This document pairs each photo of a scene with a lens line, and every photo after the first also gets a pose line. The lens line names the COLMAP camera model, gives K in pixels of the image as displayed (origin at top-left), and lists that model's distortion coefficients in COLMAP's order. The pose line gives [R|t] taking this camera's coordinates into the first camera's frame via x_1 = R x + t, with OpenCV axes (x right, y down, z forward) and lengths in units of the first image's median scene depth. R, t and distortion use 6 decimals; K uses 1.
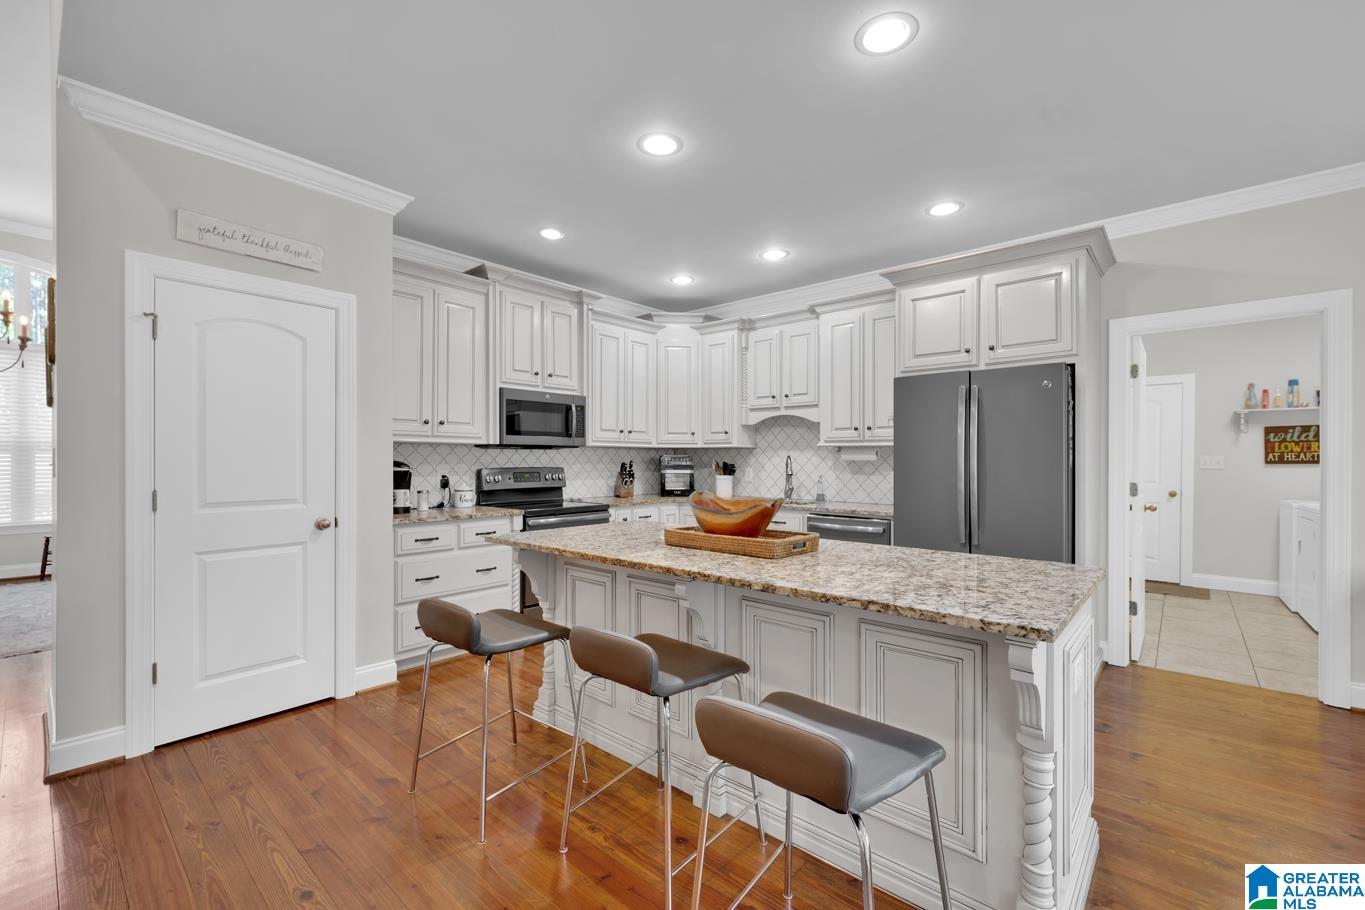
lens RADIAL K [[558.2, 0, 689.2], [0, 558.2, 459.6], [0, 0, 1]] dist [-0.004080, -0.000181]
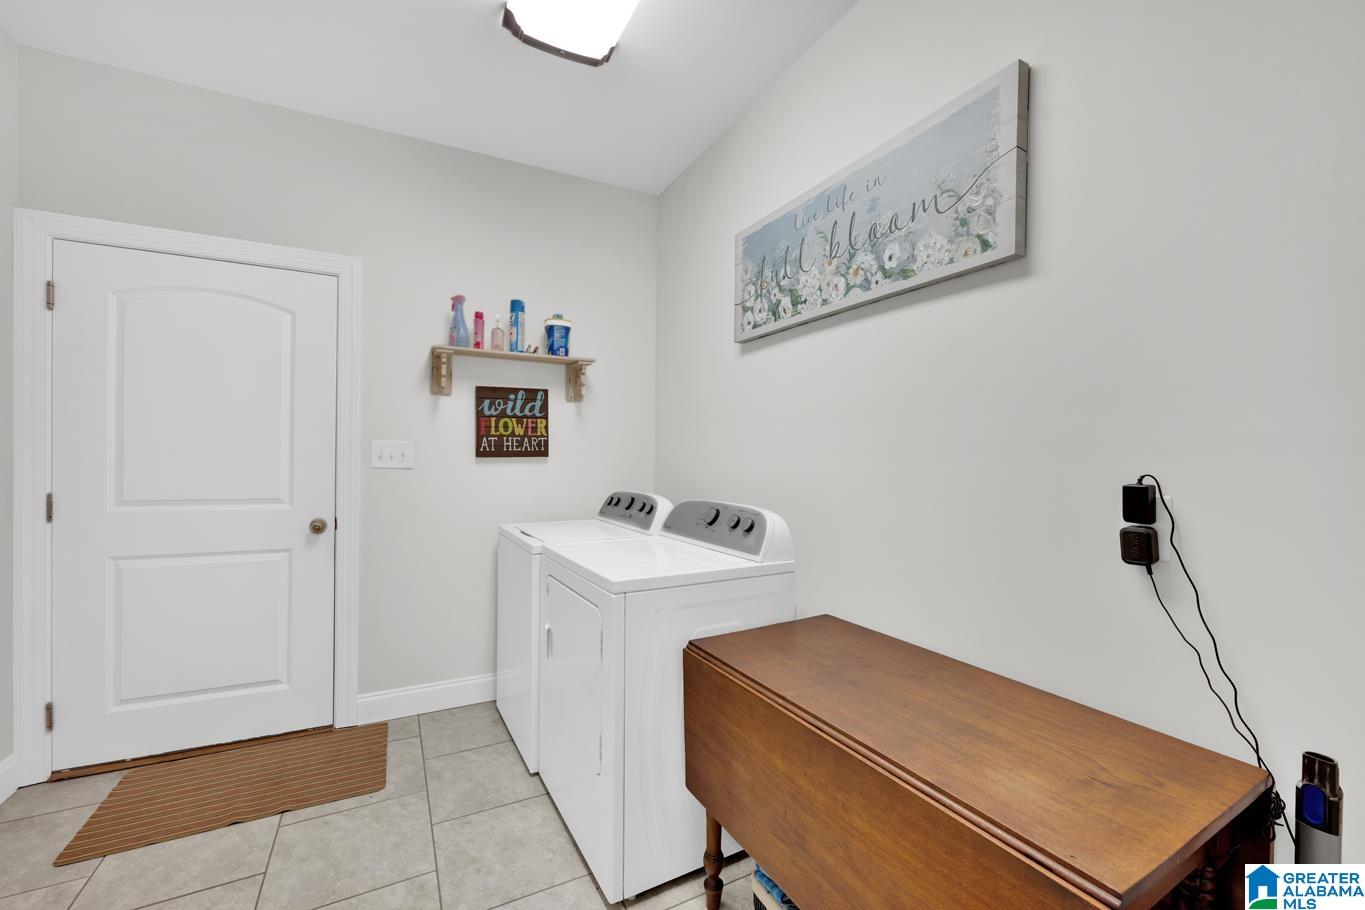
lens RADIAL K [[558.2, 0, 689.4], [0, 558.2, 460.2], [0, 0, 1]] dist [-0.004080, -0.000181]
pose [[0.348988, -0.000532, 0.937127, 0.624391], [-0.002665, 0.999995, 0.001560, 0.009601], [-0.937123, -0.003042, 0.348985, 0.640153]]
